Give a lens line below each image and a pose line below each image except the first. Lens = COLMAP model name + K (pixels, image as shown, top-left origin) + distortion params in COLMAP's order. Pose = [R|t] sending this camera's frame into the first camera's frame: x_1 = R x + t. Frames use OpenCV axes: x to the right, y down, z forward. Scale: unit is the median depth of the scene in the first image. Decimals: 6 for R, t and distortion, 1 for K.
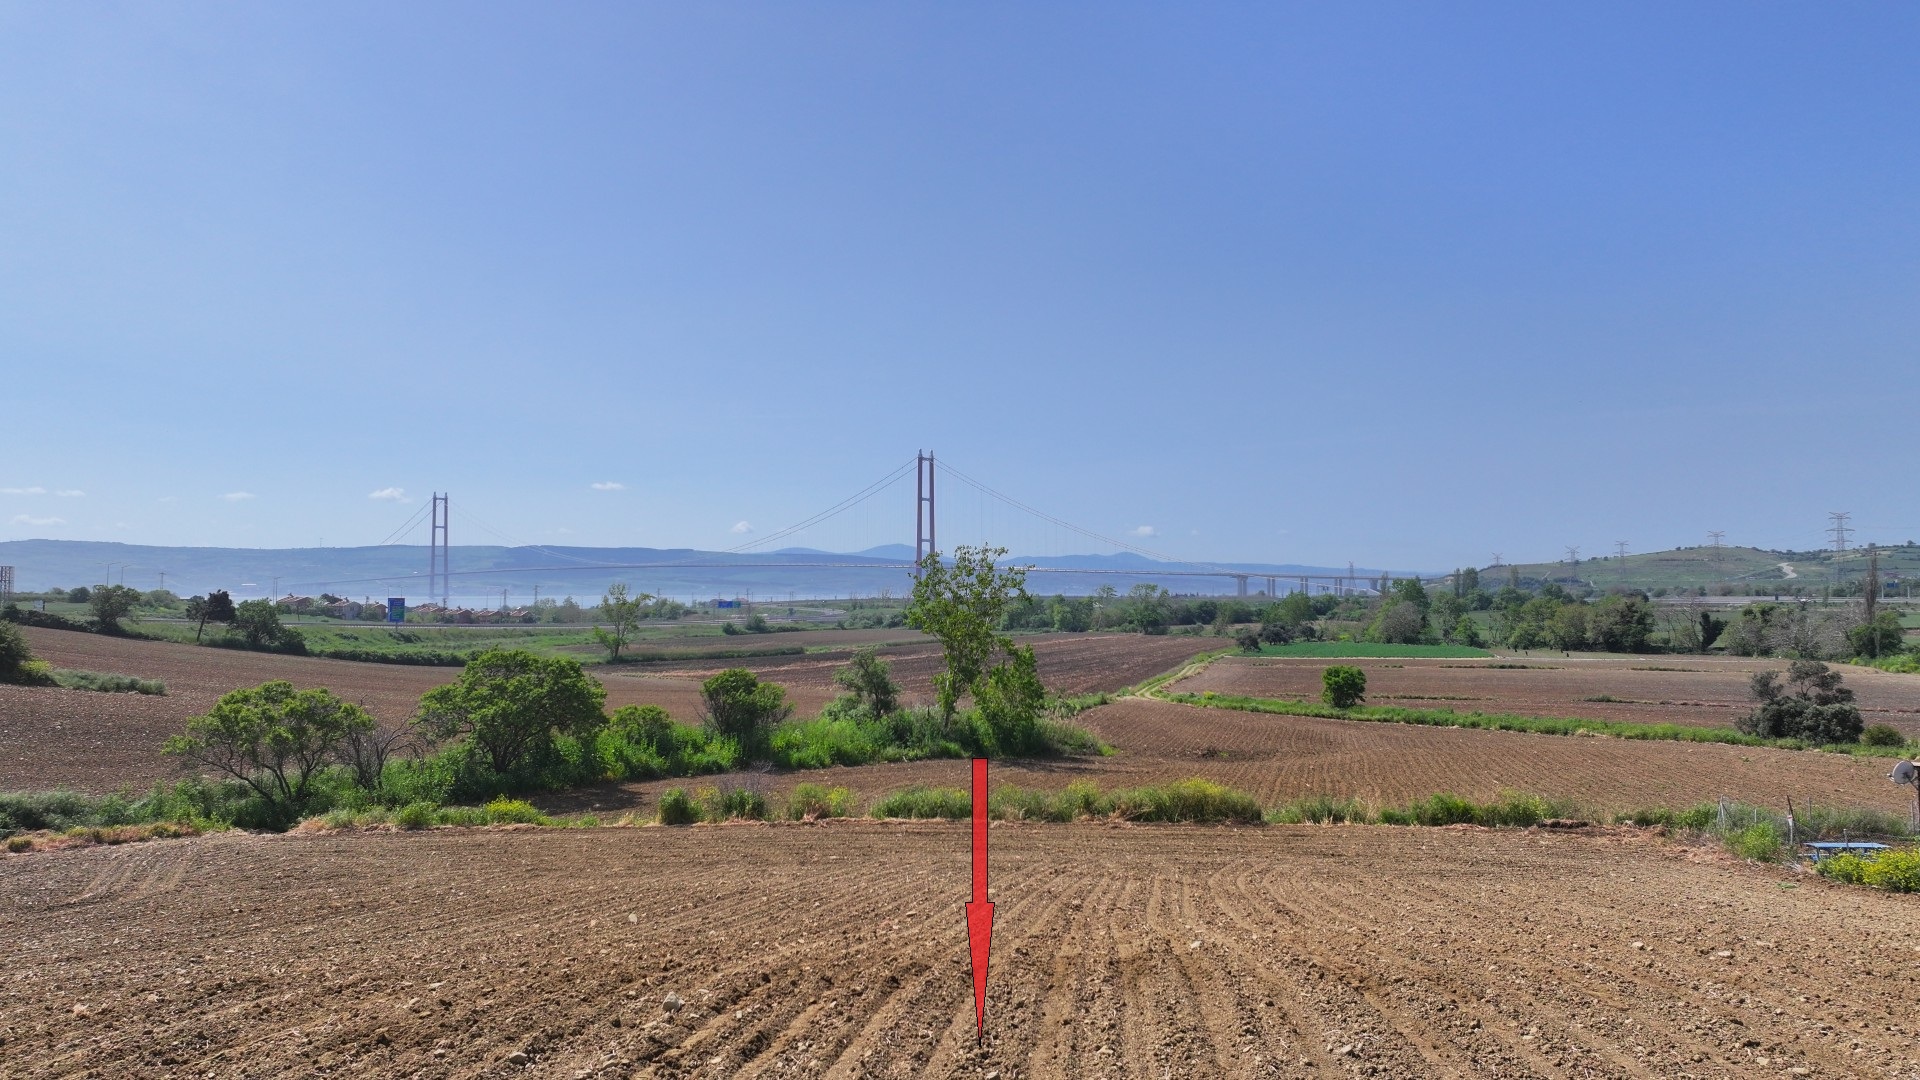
lens RADIAL K [[1343.1, 0, 960.5], [0, 1343.1, 530.9], [0, 0, 1]] dist [0.000524, 0.005763]
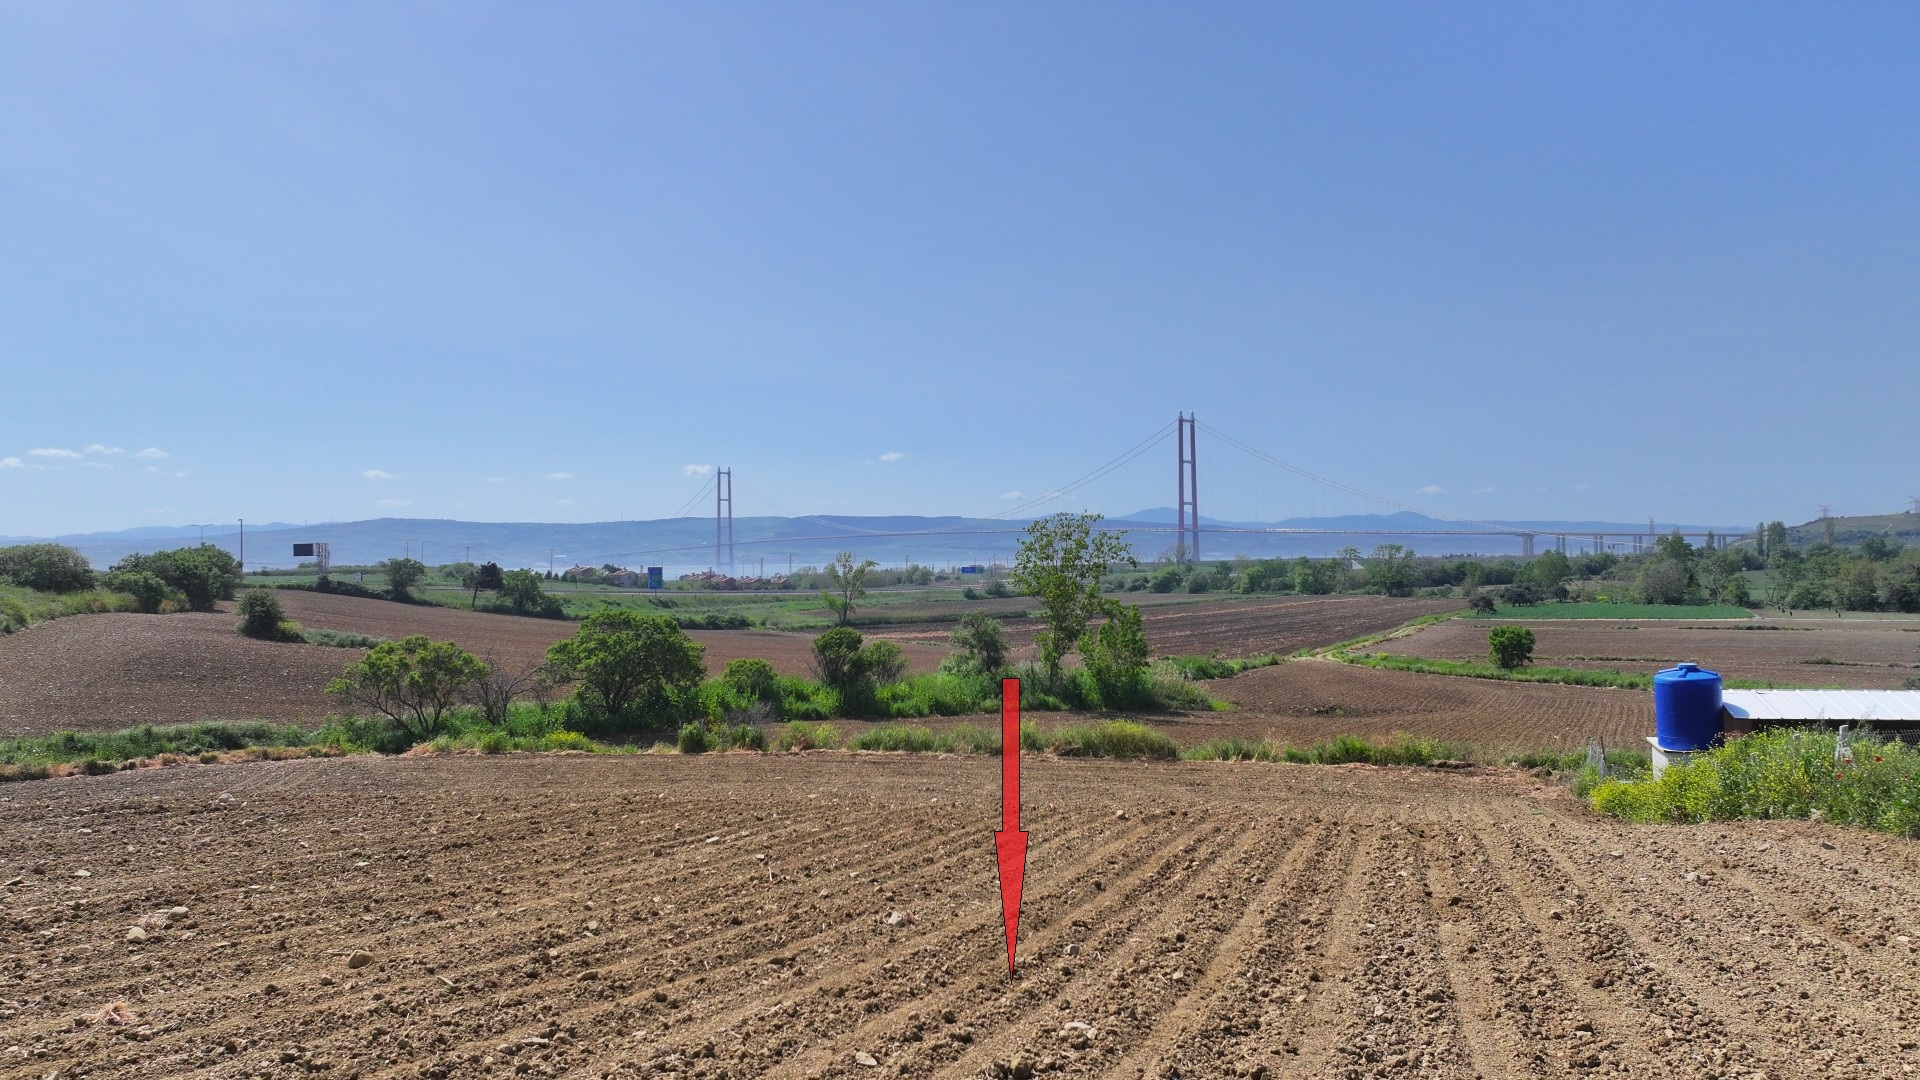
lens RADIAL K [[1343.1, 0, 962.3], [0, 1343.1, 527.0], [0, 0, 1]] dist [0.000524, 0.005763]
pose [[0.980453, -0.016492, -0.196059, 0.132766], [0.021059, 0.999553, 0.021233, -0.002141], [0.195621, -0.024947, 0.980362, -0.063474]]
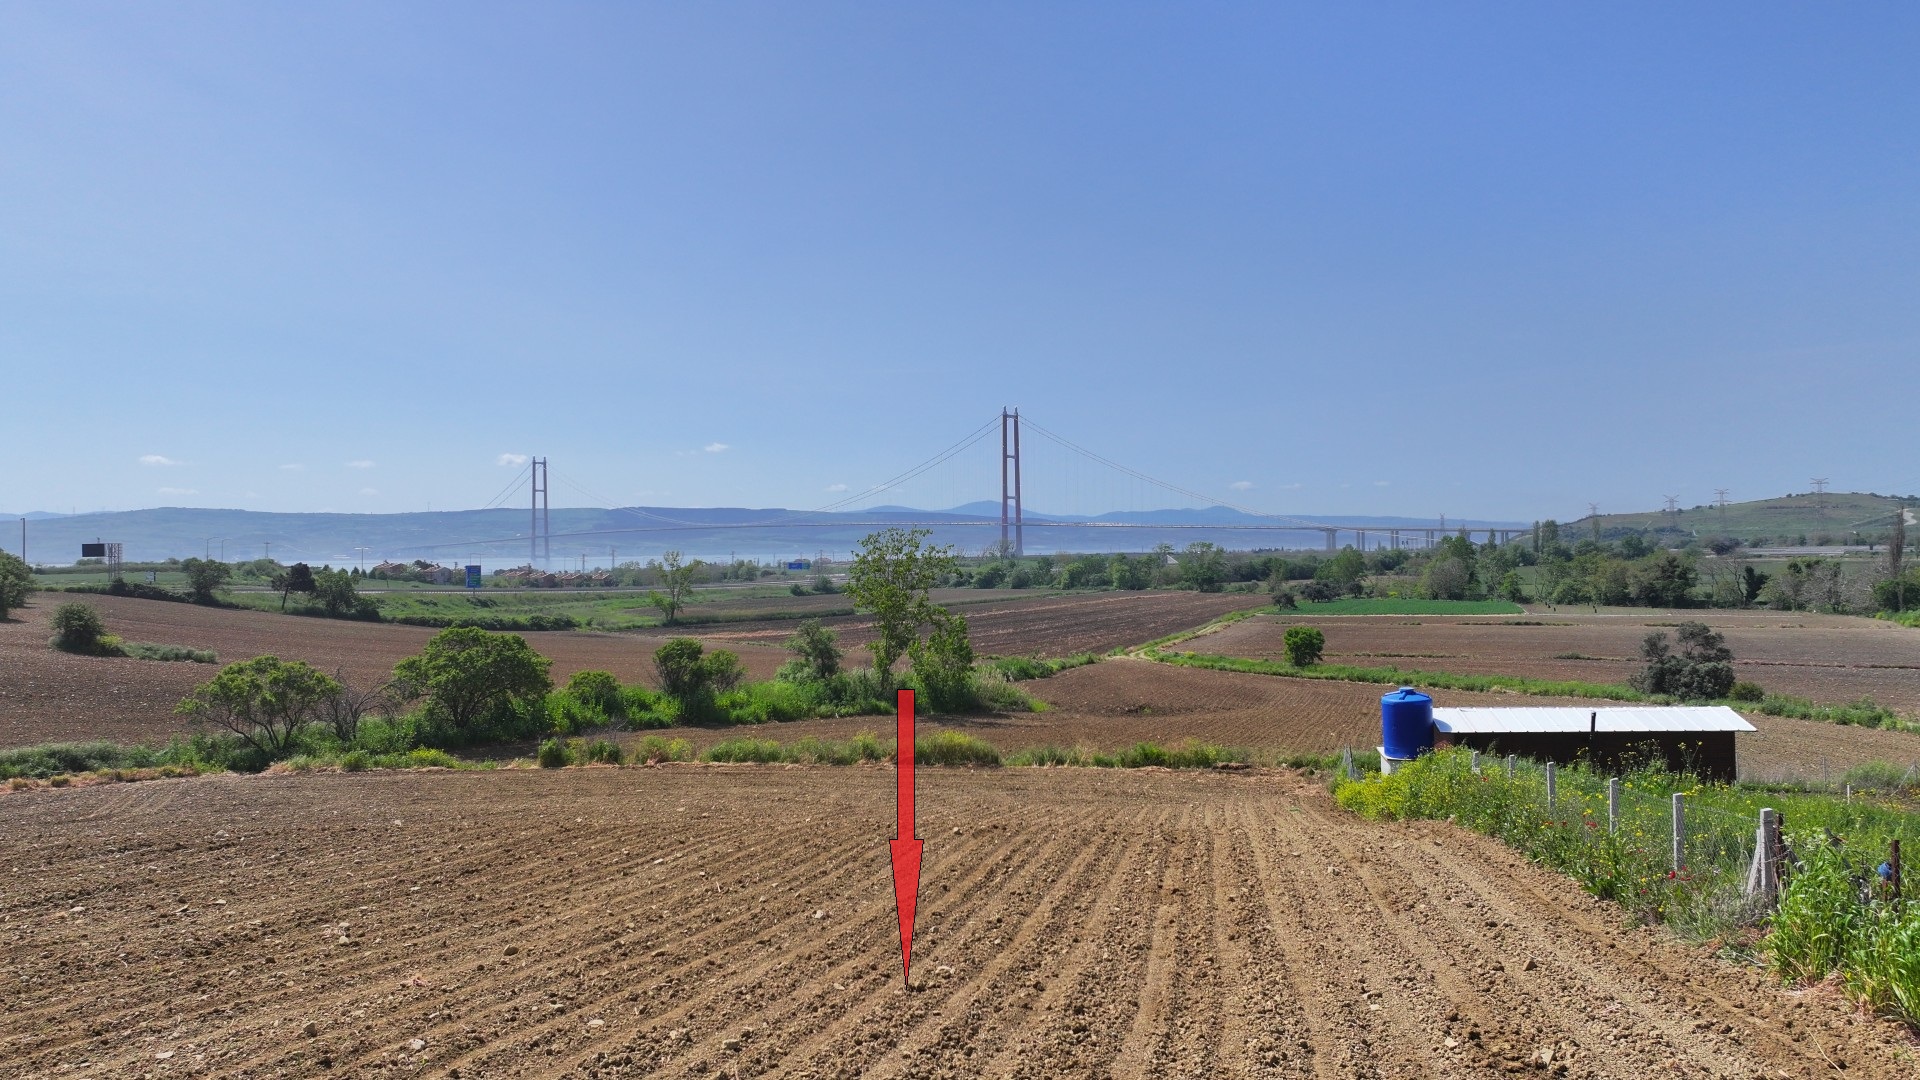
lens RADIAL K [[1343.1, 0, 962.7], [0, 1343.1, 521.1], [0, 0, 1]] dist [0.000524, 0.005763]
pose [[0.997671, -0.012200, -0.067103, 0.135704], [0.013897, 0.999594, 0.024882, -0.021921], [0.066772, -0.025756, 0.997436, -0.125493]]
